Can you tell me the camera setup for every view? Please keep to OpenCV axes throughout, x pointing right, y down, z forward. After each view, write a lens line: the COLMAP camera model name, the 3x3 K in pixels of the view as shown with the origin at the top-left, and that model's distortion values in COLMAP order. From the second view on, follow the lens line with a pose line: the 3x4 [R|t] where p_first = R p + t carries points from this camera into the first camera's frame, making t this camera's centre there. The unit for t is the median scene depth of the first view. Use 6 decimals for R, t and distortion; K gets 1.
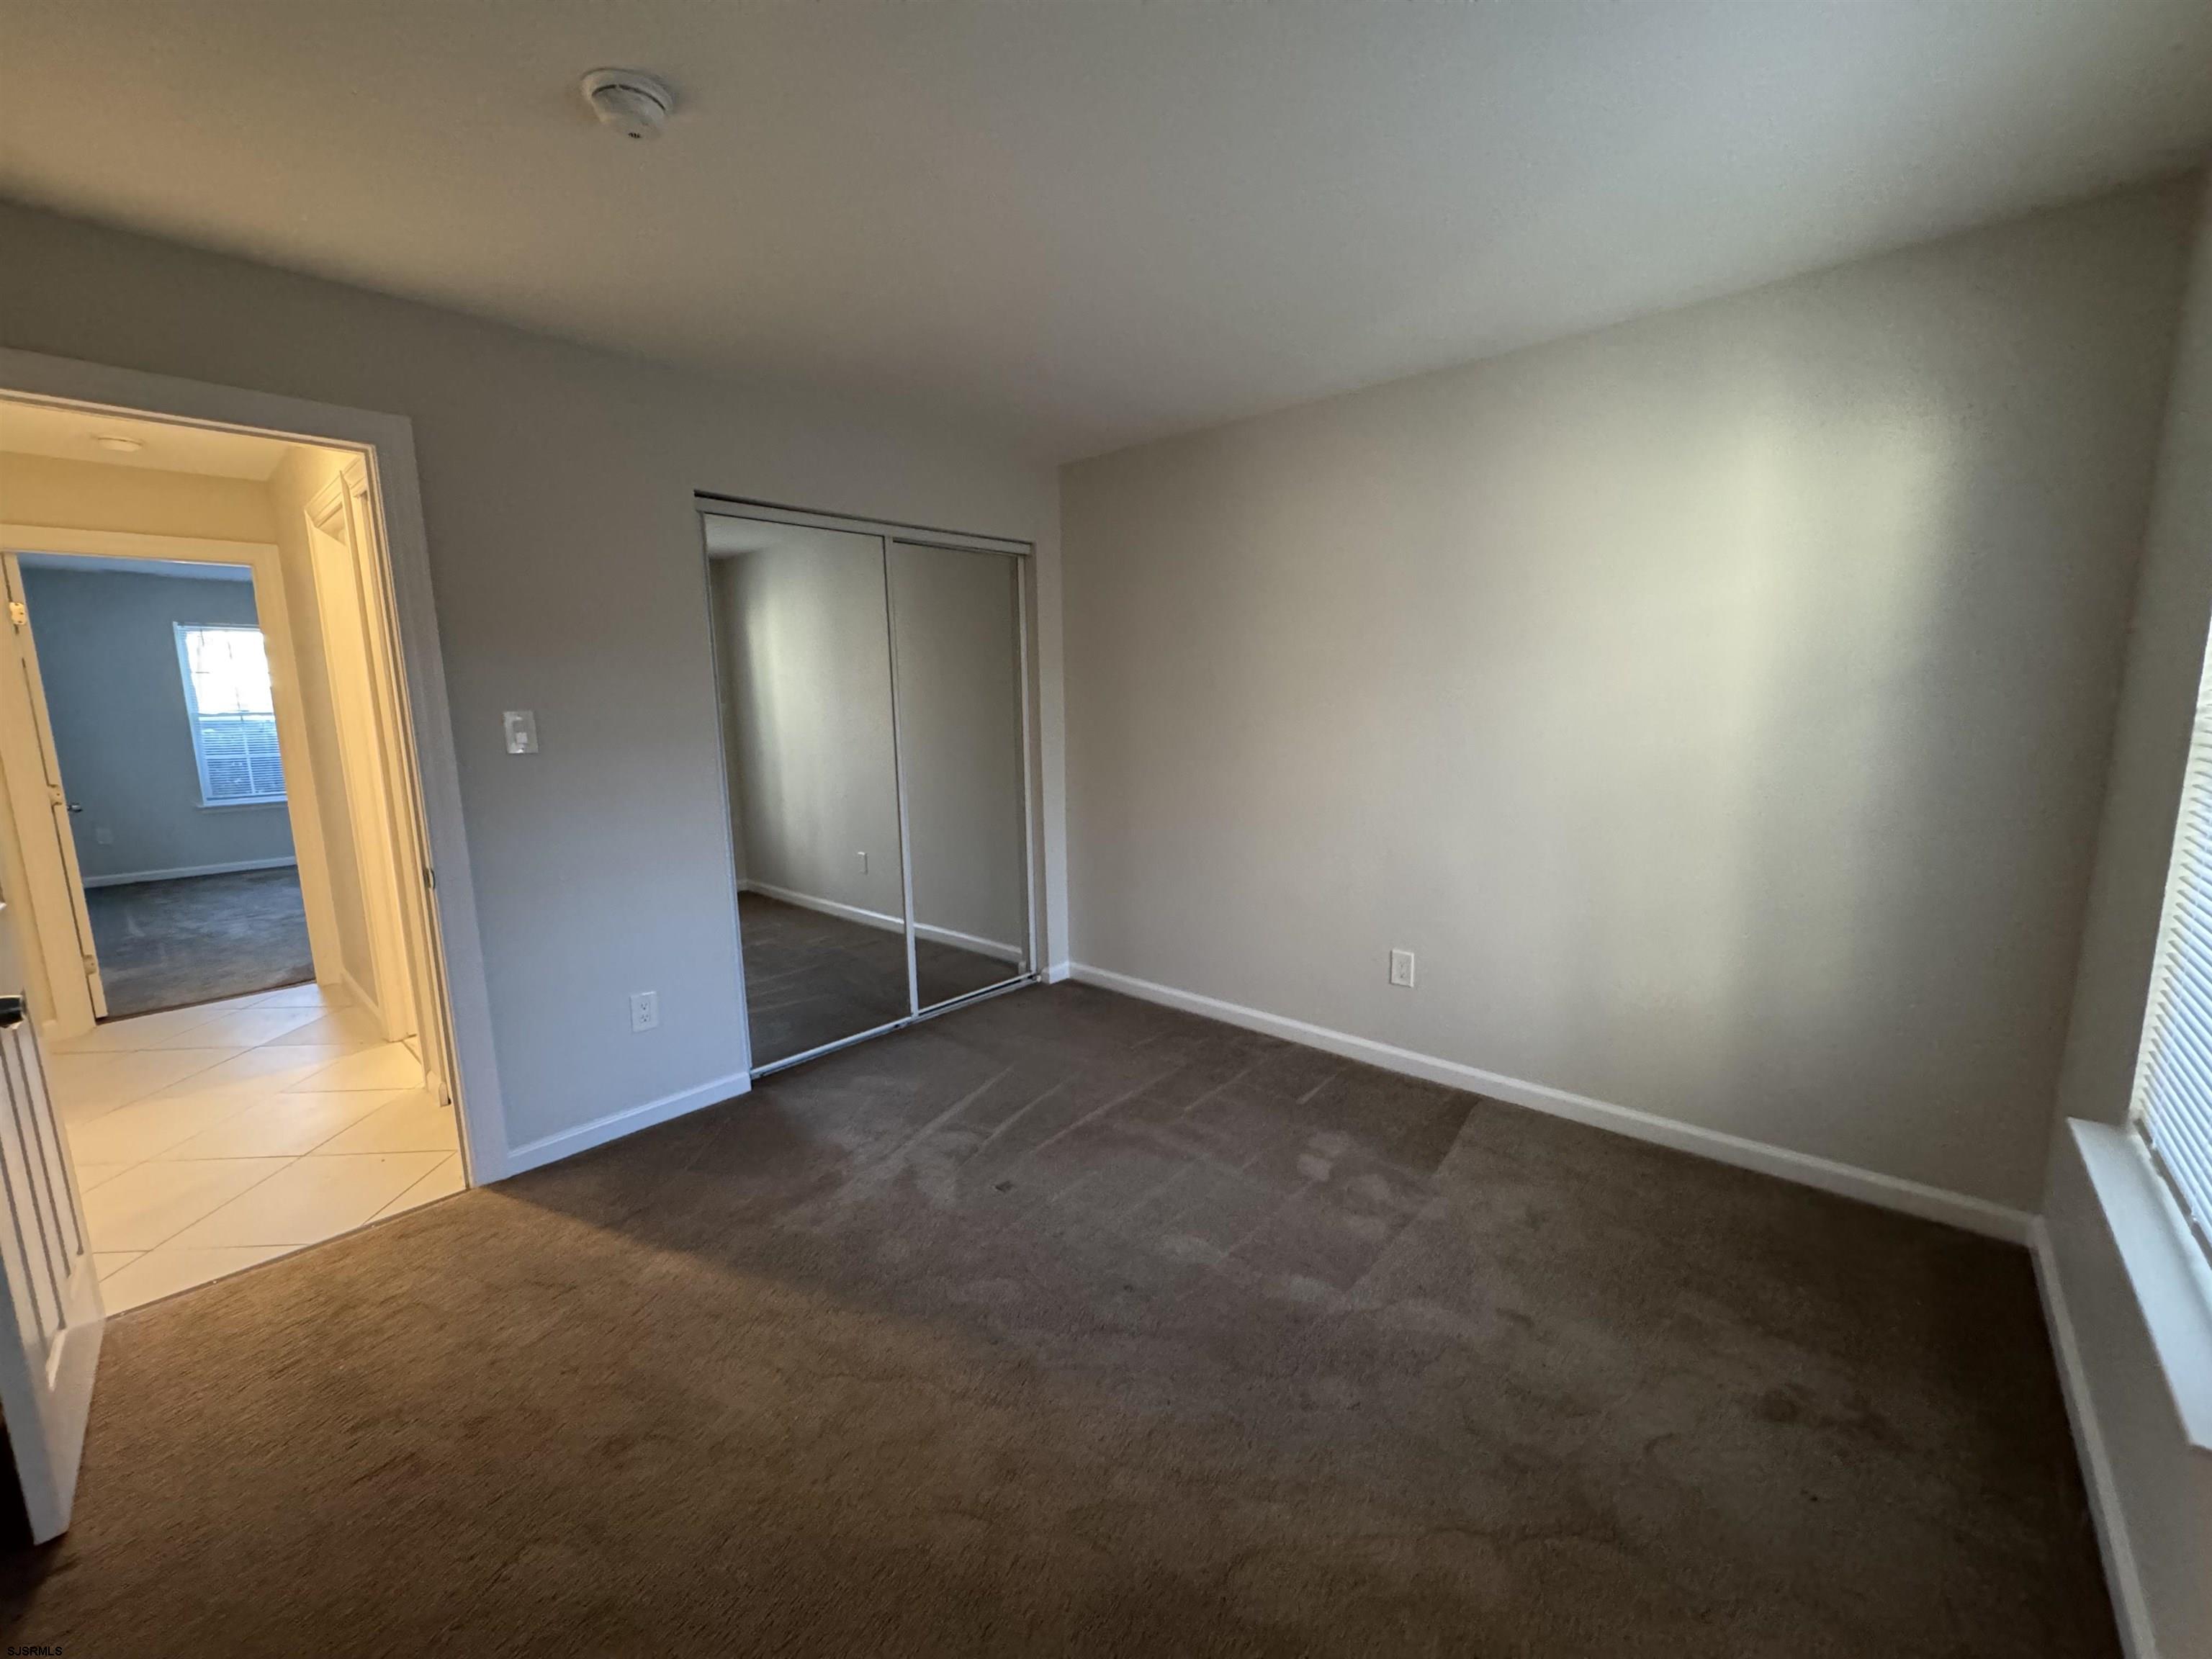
lens RADIAL K [[879.6, 0, 1106.0], [0, 879.6, 829.5], [0, 0, 1]] dist [-0.002270, 0.000001]
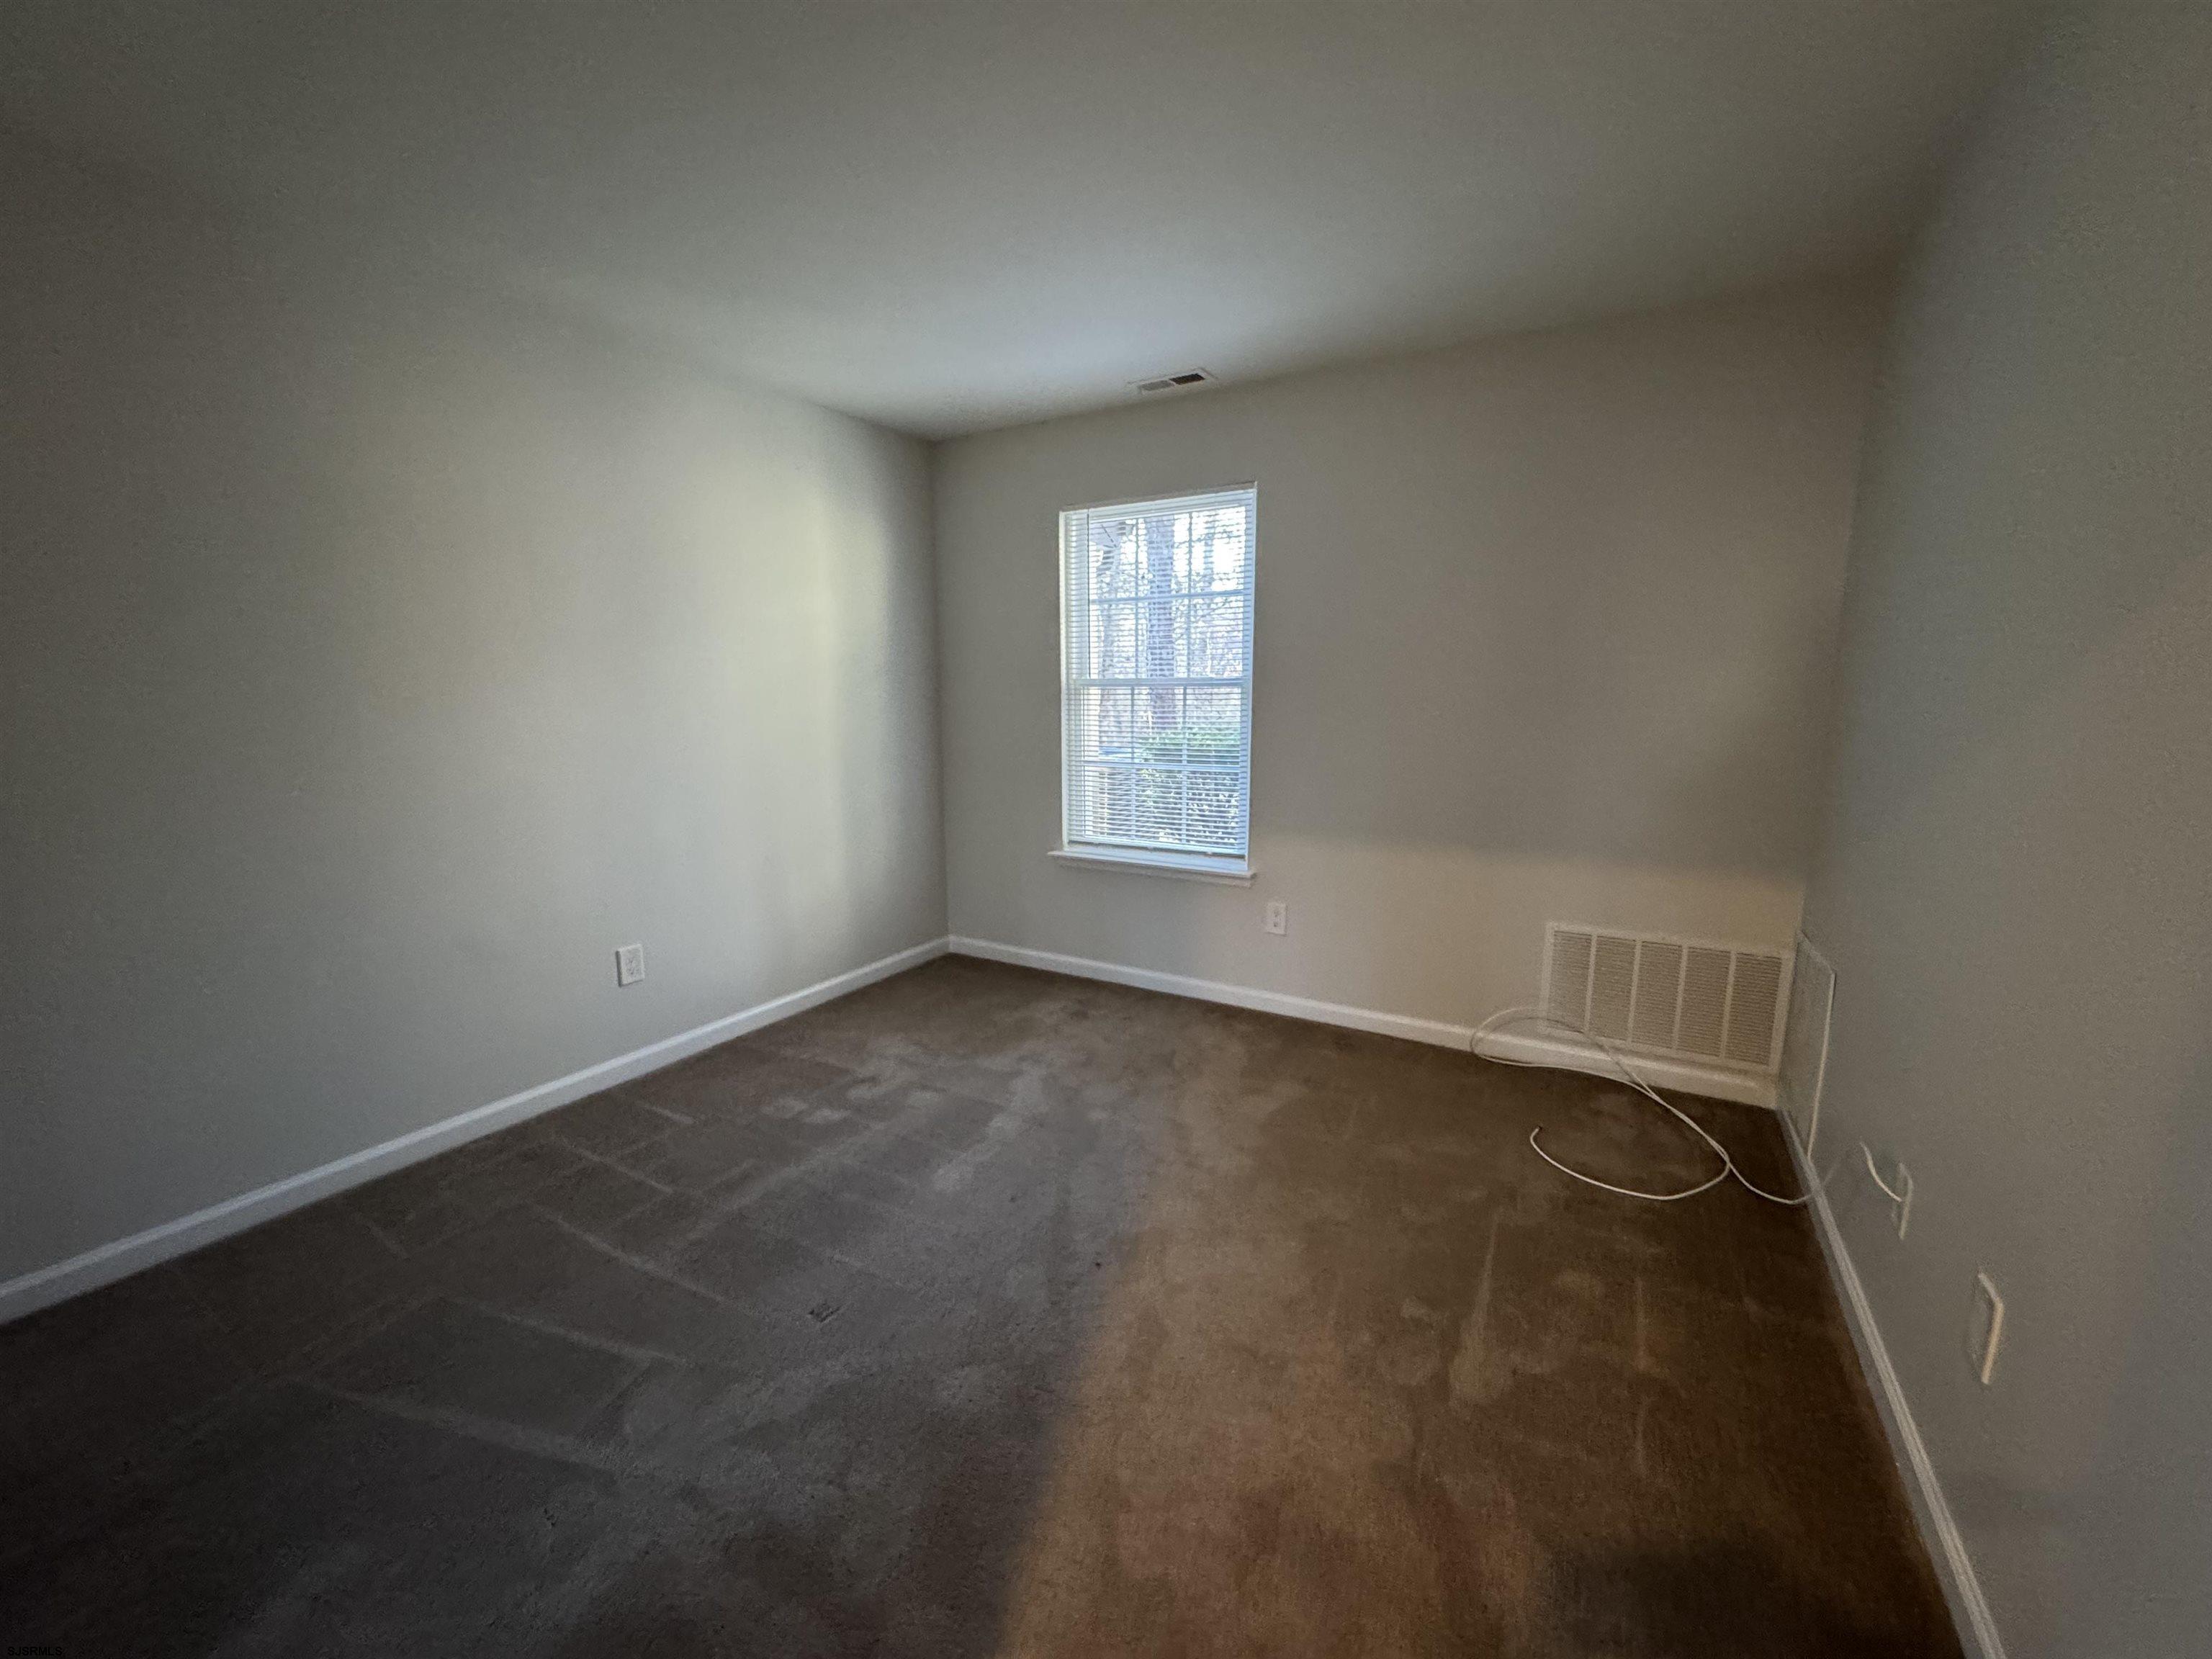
lens RADIAL K [[879.6, 0, 1106.0], [0, 879.6, 829.5], [0, 0, 1]] dist [-0.002270, 0.000001]
pose [[-0.191766, -0.143244, 0.970931, -0.867017], [0.158026, 0.971877, 0.174594, -0.088404], [-0.968635, 0.186914, -0.163737, 0.848847]]
